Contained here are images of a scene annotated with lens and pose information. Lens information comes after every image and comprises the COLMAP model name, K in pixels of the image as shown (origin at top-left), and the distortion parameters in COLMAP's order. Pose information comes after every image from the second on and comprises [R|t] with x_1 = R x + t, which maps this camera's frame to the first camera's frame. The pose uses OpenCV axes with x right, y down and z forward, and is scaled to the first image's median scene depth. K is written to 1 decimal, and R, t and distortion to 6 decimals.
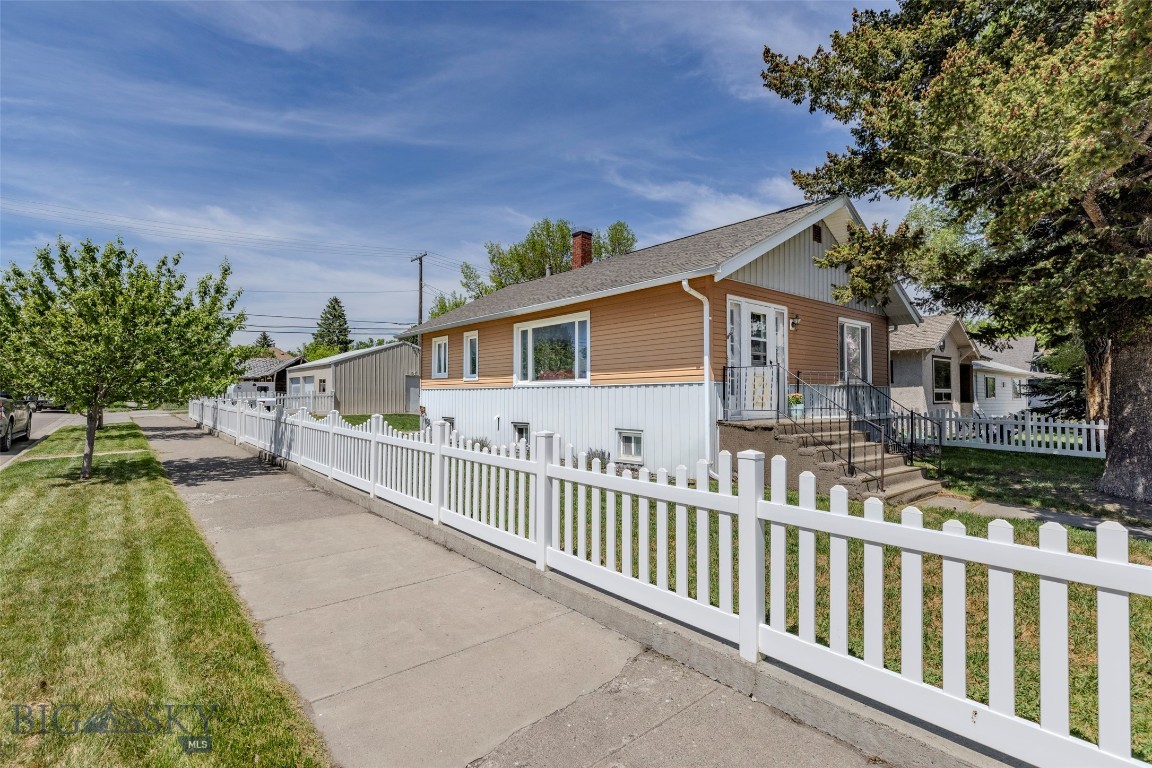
lens RADIAL K [[552.6, 0, 576.7], [0, 552.6, 364.0], [0, 0, 1]] dist [0.002528, 0.001093]
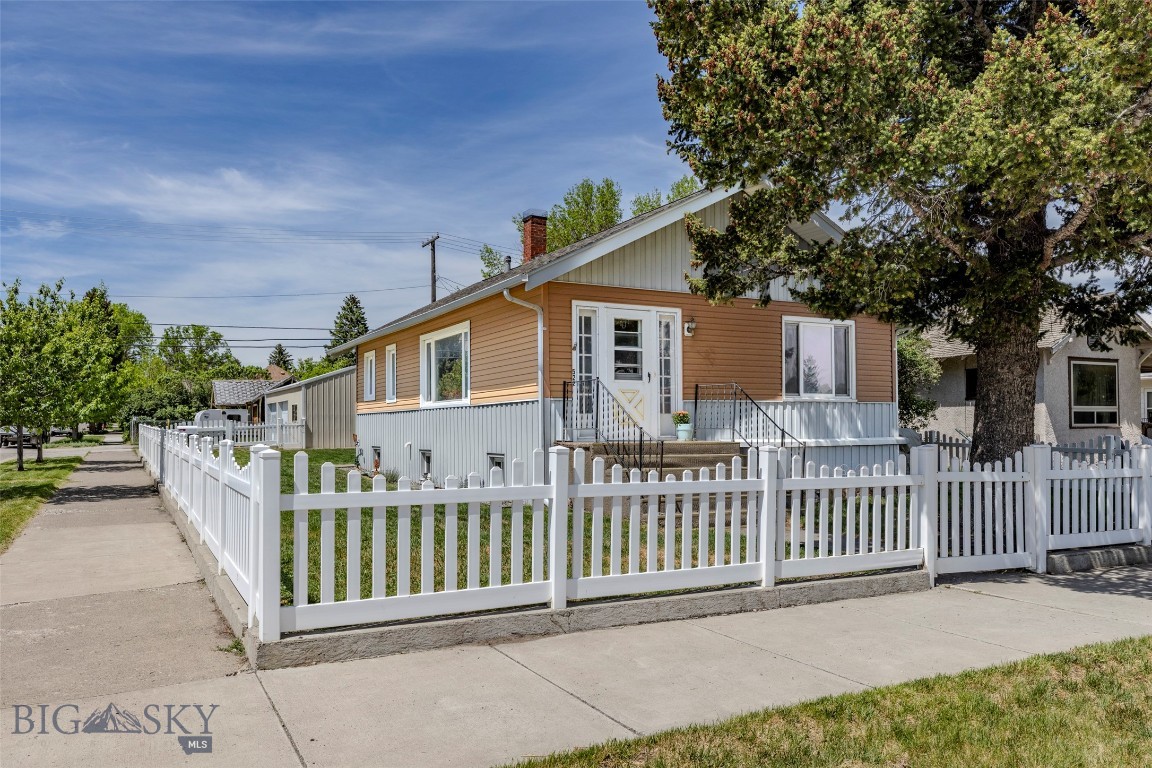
lens RADIAL K [[842.8, 0, 572.6], [0, 842.8, 457.8], [0, 0, 1]] dist [-0.002529, -0.008842]
pose [[0.977499, -0.000633, -0.210939, 0.448312], [0.020132, 0.995710, 0.090307, 0.003639], [0.209977, -0.092522, 0.973319, -0.279242]]
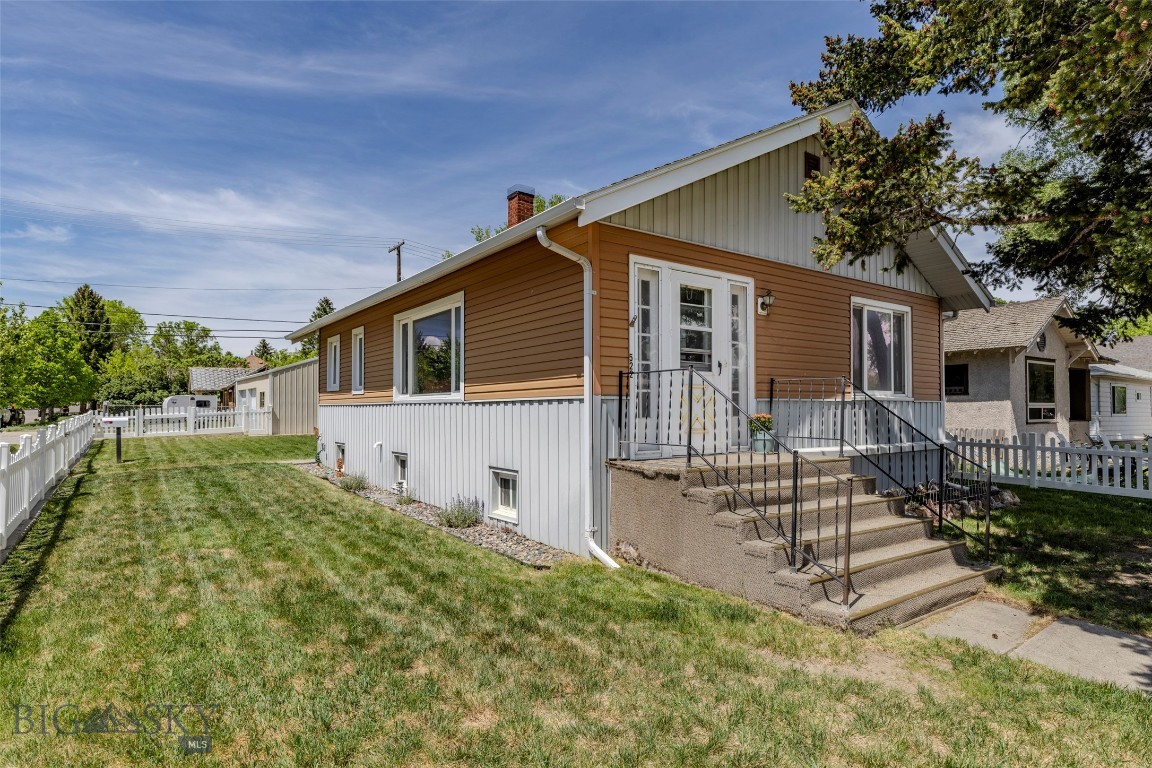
lens RADIAL K [[617.9, 0, 576.0], [0, 617.9, 384.0], [0, 0, 1]] dist [-0.004243, -0.000576]
pose [[0.996079, -0.004695, -0.088339, 0.218627], [0.006240, 0.999832, 0.017224, 0.004936], [0.088243, -0.017708, 0.995942, 0.245971]]
